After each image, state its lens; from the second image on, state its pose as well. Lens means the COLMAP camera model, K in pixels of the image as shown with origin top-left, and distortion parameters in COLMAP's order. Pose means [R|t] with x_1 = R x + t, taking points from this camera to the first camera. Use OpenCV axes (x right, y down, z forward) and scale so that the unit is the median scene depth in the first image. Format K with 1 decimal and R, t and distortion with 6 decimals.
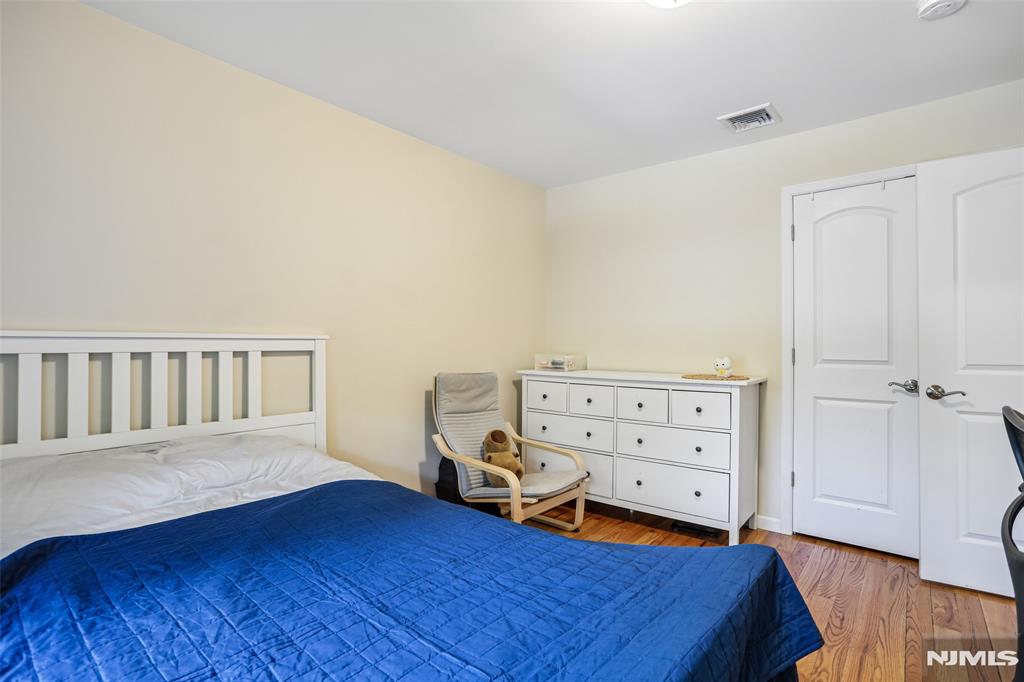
lens RADIAL K [[494.9, 0, 512.0], [0, 494.9, 341.0], [0, 0, 1]] dist [-0.000855, -0.000047]
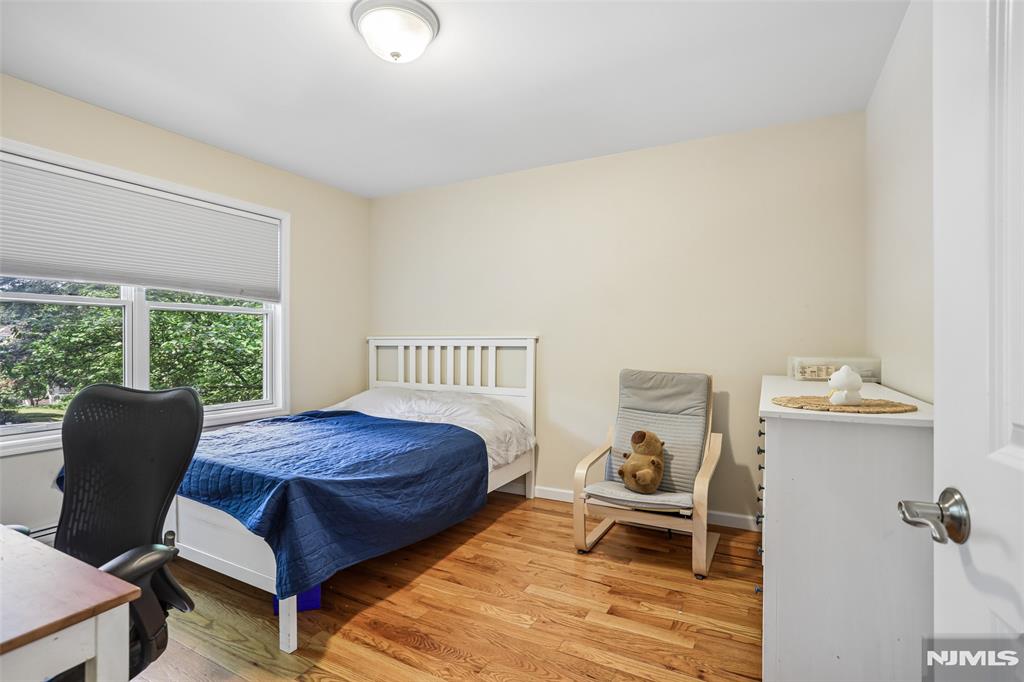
lens RADIAL K [[494.9, 0, 512.0], [0, 494.9, 341.0], [0, 0, 1]] dist [-0.000855, -0.000047]
pose [[0.174066, -0.006040, -0.984715, 1.056167], [0.005028, 0.999974, -0.005244, 0.011139], [0.984721, -0.004038, 0.174092, 0.710924]]
